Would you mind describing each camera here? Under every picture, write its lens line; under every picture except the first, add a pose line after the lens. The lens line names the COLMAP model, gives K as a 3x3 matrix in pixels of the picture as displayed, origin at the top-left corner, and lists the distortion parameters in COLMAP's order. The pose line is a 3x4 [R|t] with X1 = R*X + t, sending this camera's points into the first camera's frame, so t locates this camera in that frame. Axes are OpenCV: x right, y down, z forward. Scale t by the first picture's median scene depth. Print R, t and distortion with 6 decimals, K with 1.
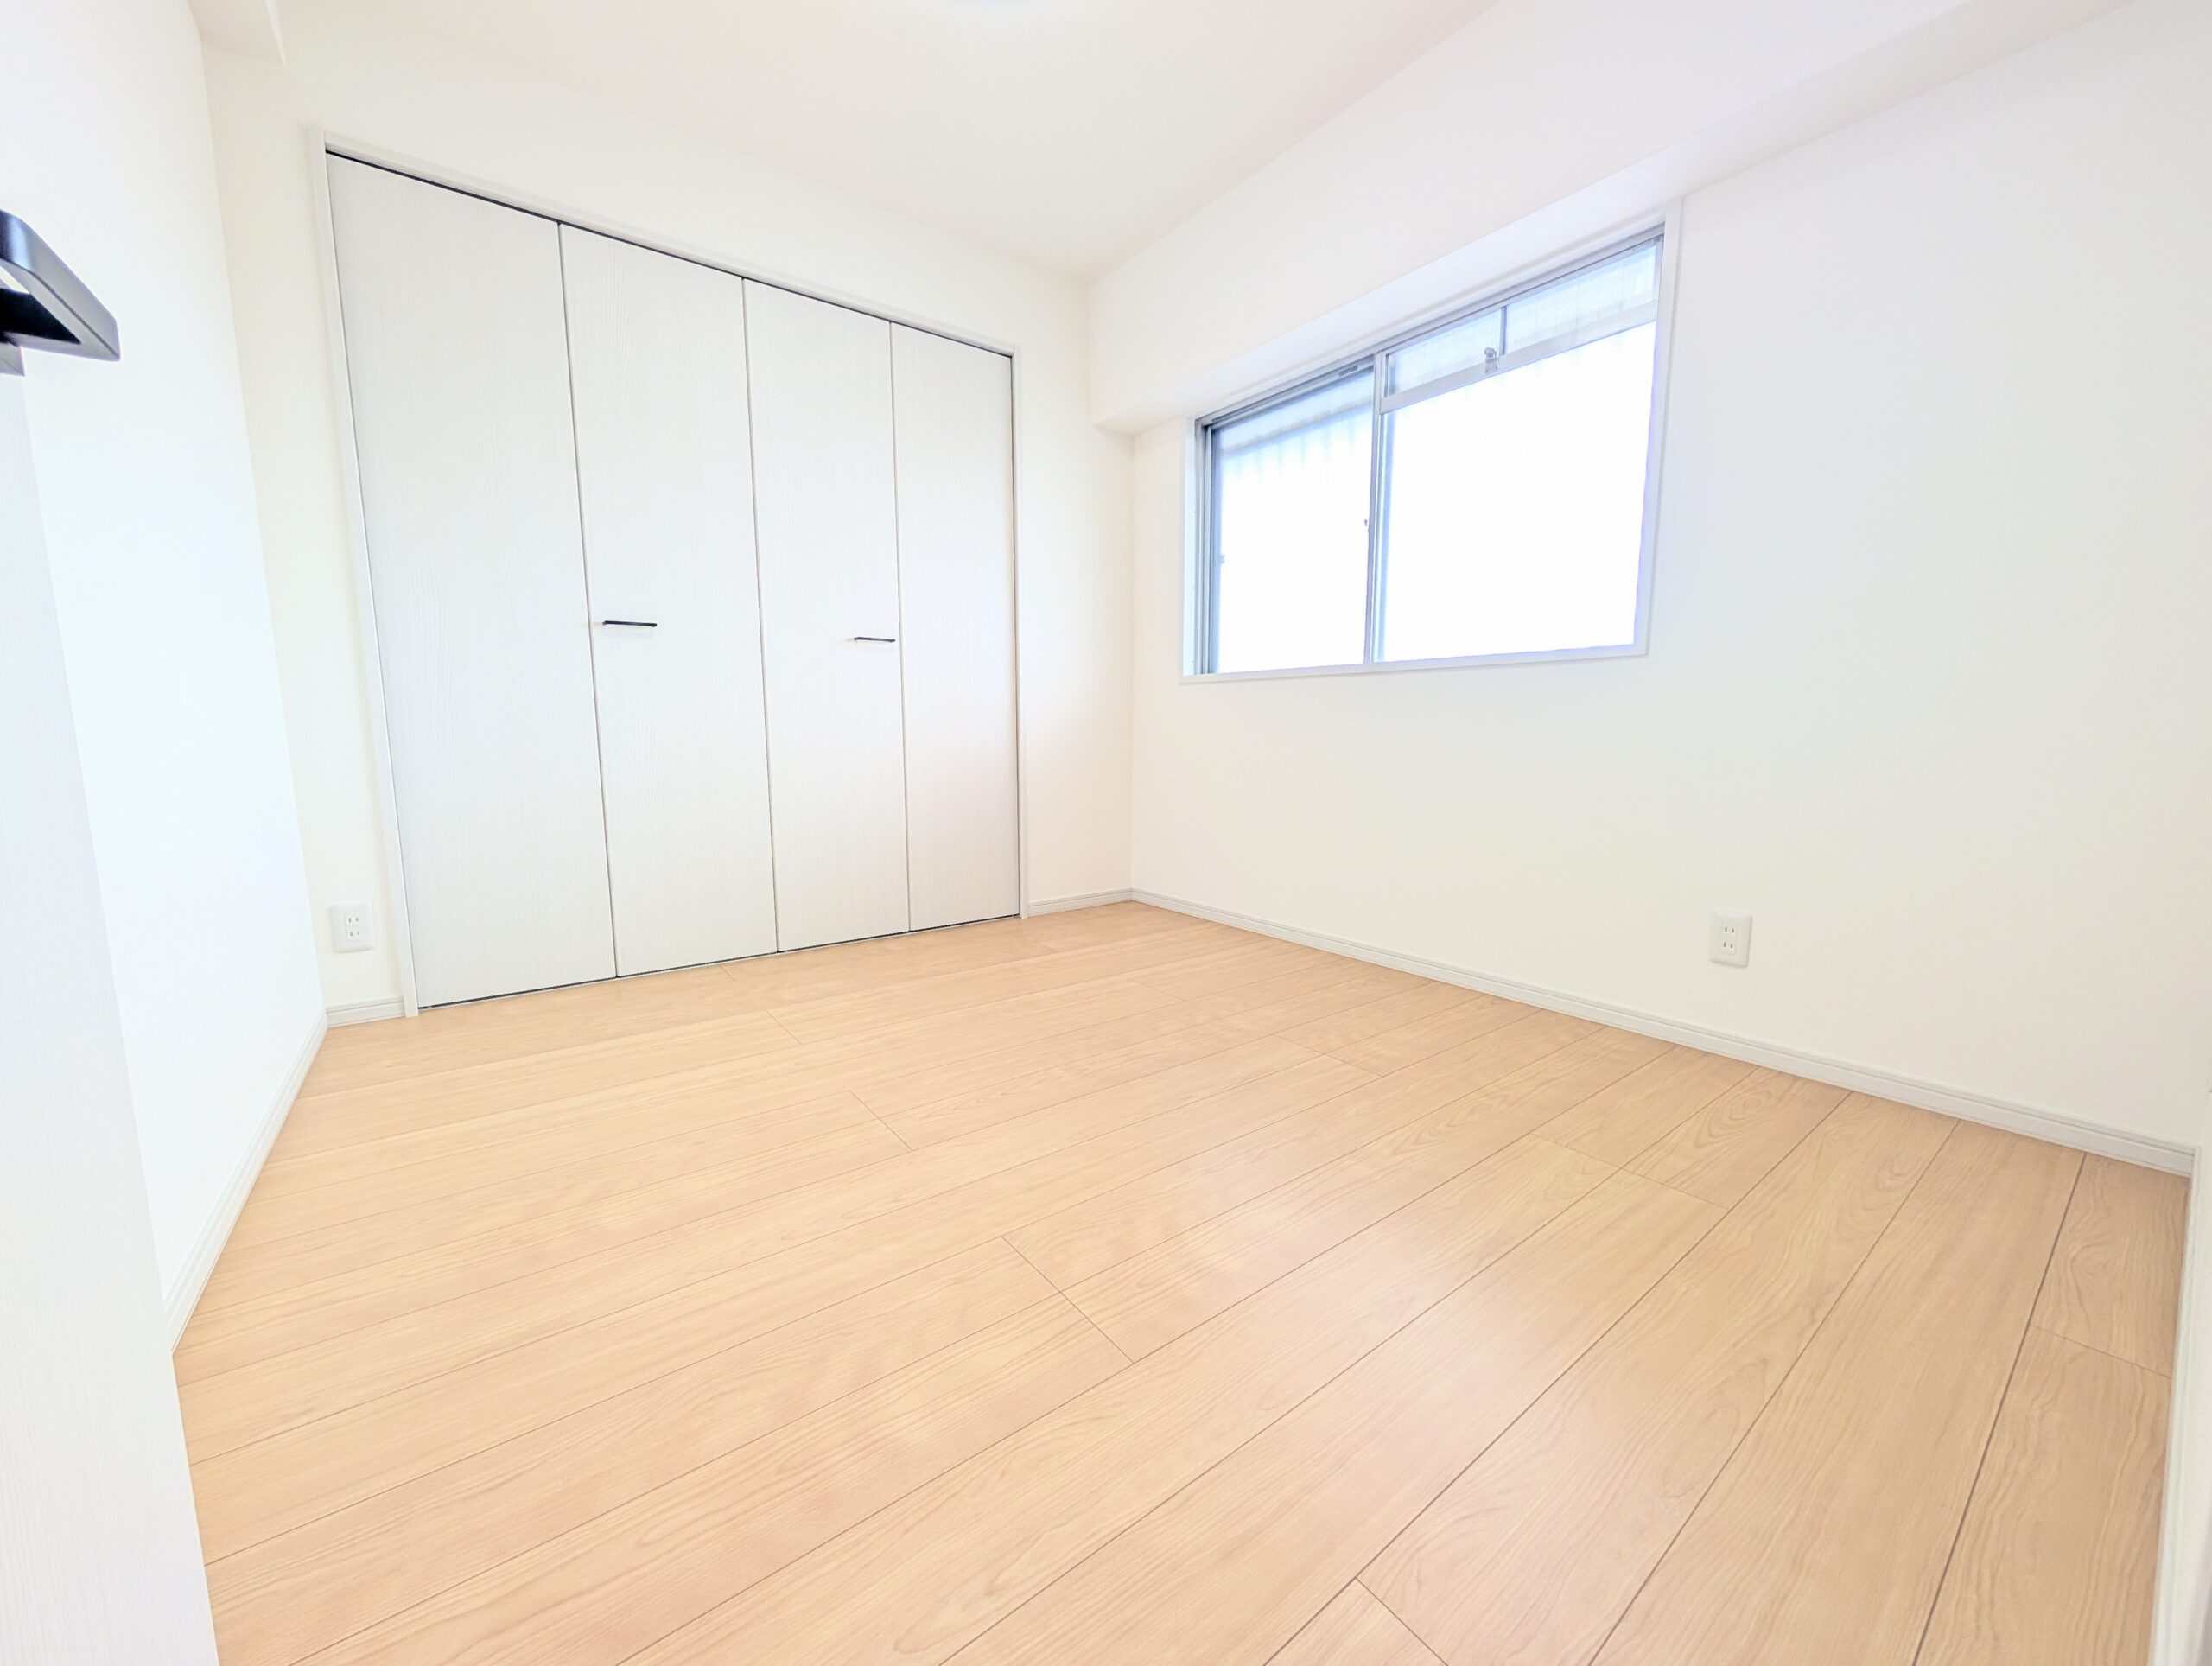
lens RADIAL K [[837.4, 0, 1100.8], [0, 837.4, 837.9], [0, 0, 1]] dist [0.001613, -0.000586]
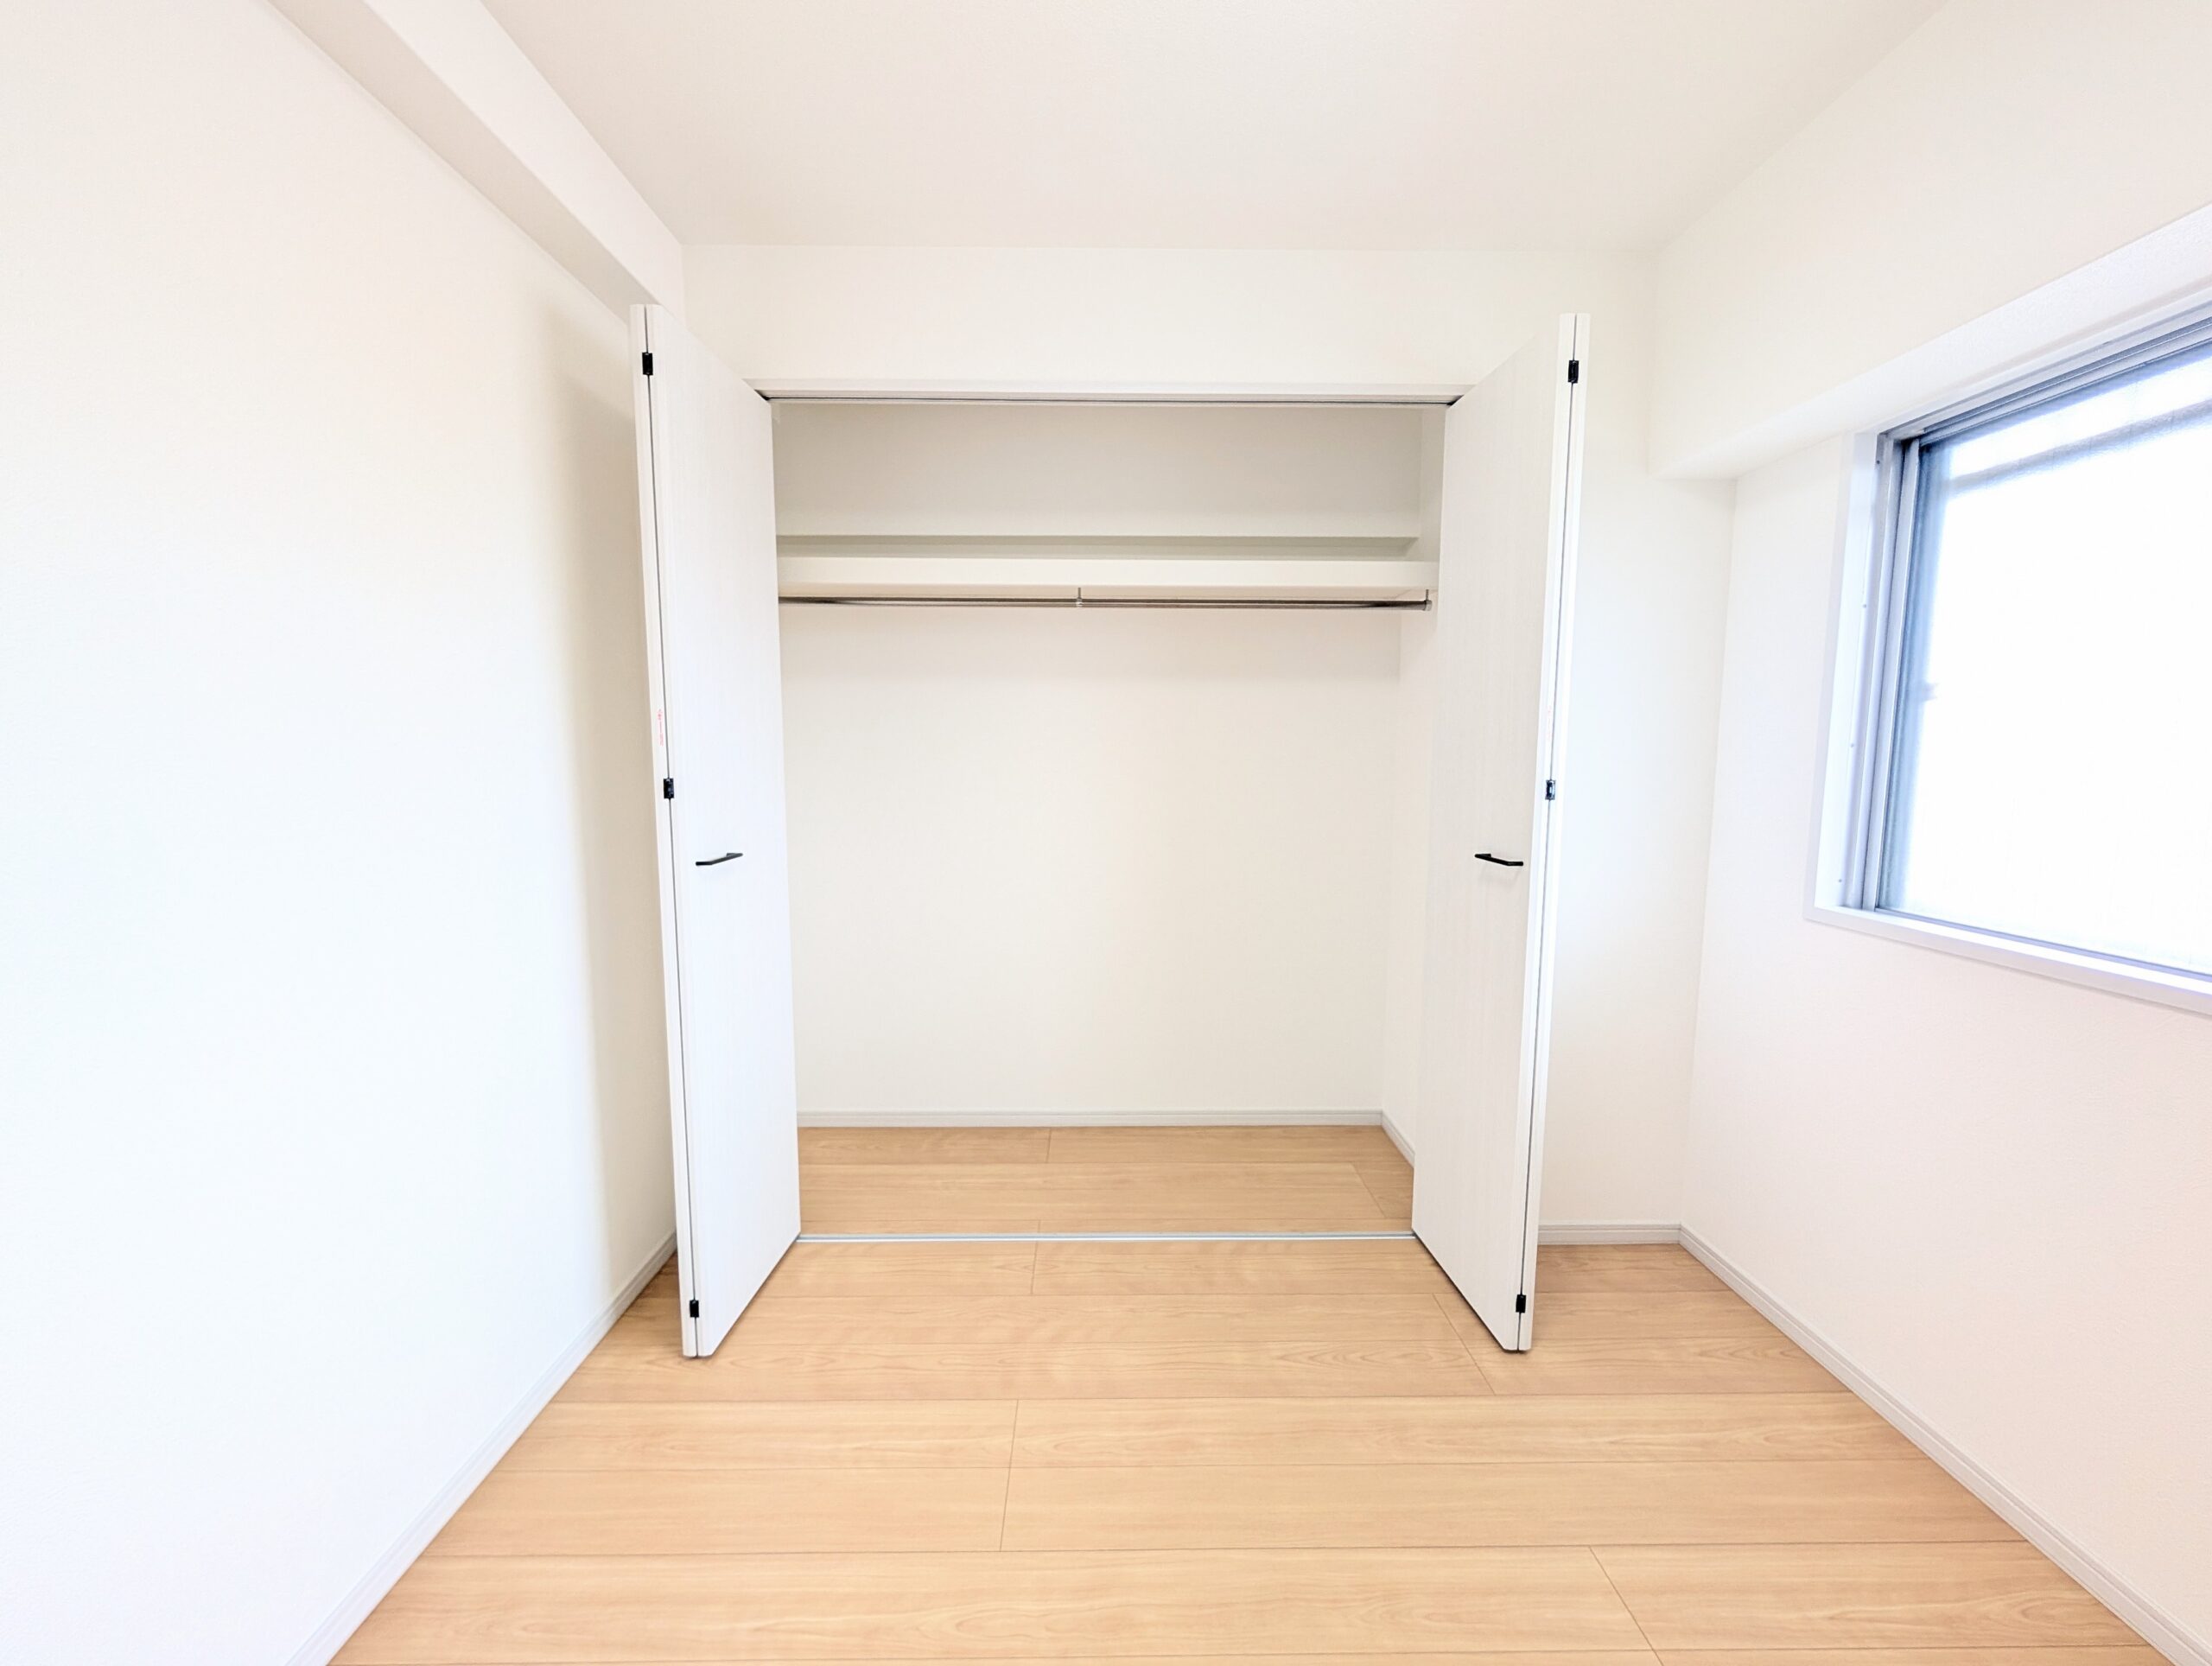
lens RADIAL K [[837.4, 0, 1092.8], [0, 837.4, 831.2], [0, 0, 1]] dist [0.001613, -0.000586]
pose [[0.802787, 0.059906, -0.593248, 0.041301], [-0.084993, 0.996277, -0.014410, -0.194923], [0.590177, 0.061990, 0.804890, 0.273892]]
